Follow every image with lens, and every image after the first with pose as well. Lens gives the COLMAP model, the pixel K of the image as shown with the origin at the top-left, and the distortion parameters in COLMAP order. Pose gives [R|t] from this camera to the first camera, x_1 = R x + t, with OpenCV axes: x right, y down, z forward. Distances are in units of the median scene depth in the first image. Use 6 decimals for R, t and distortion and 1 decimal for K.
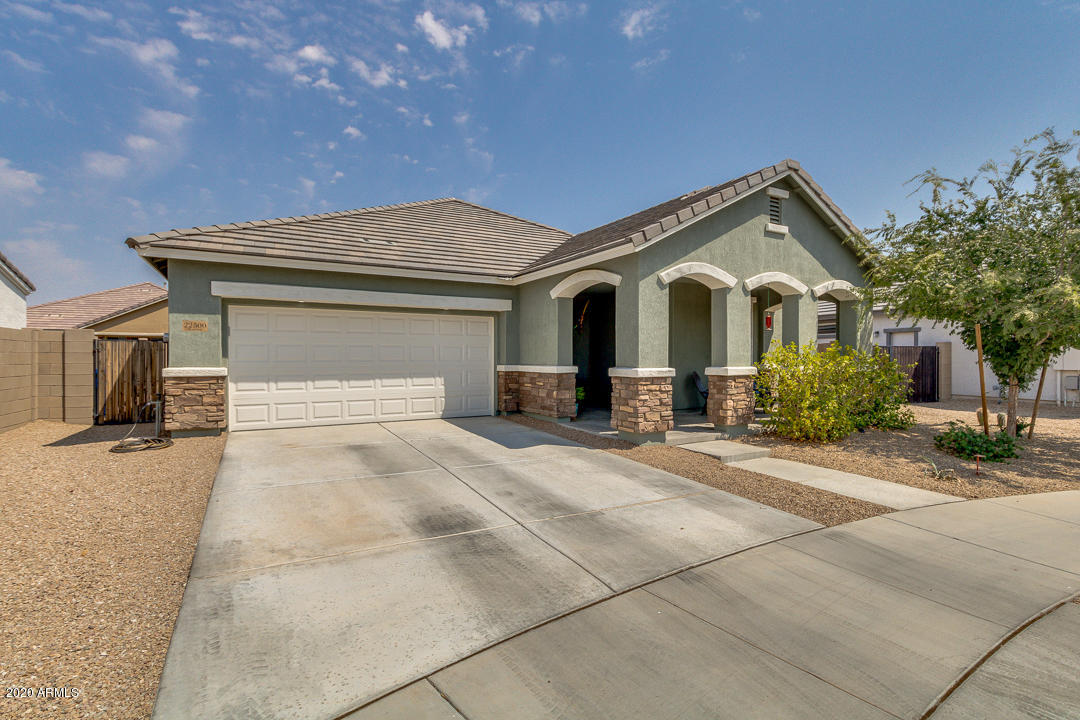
lens RADIAL K [[498.0, 0, 545.6], [0, 498.0, 357.2], [0, 0, 1]] dist [0.005583, -0.000147]
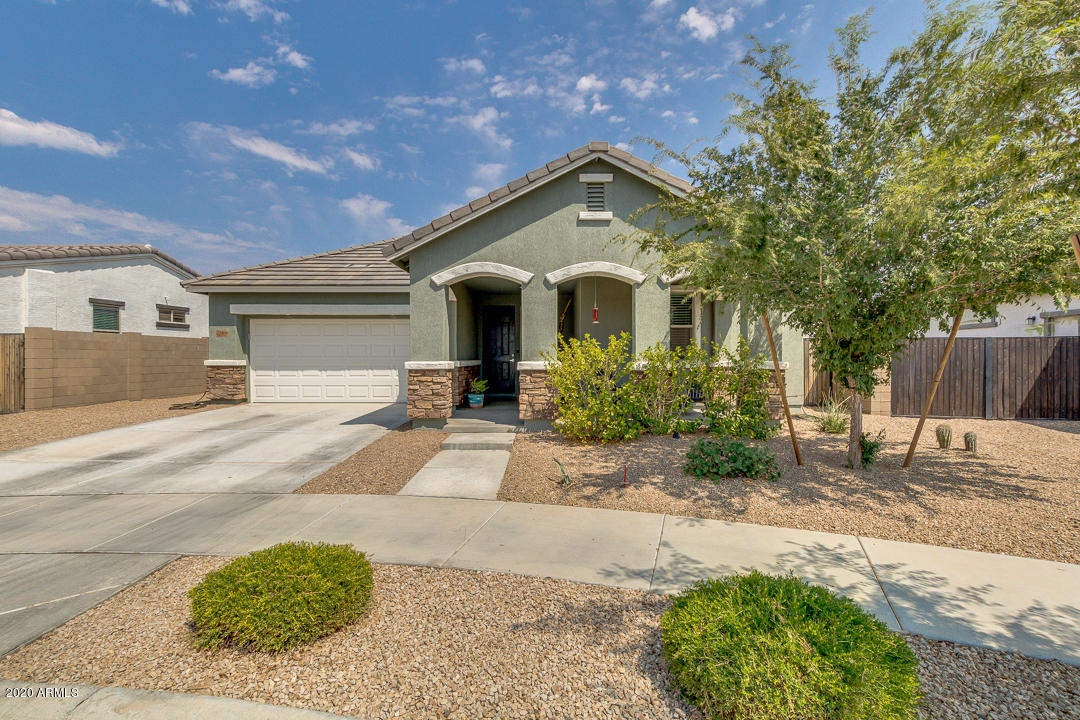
lens RADIAL K [[486.6, 0, 540.0], [0, 486.6, 360.0], [0, 0, 1]] dist [0.025504, 0.000104]
pose [[0.863845, 0.003756, -0.503744, 0.892509], [0.000103, 0.999971, 0.007632, 0.008599], [0.503758, -0.006644, 0.863819, 0.158255]]
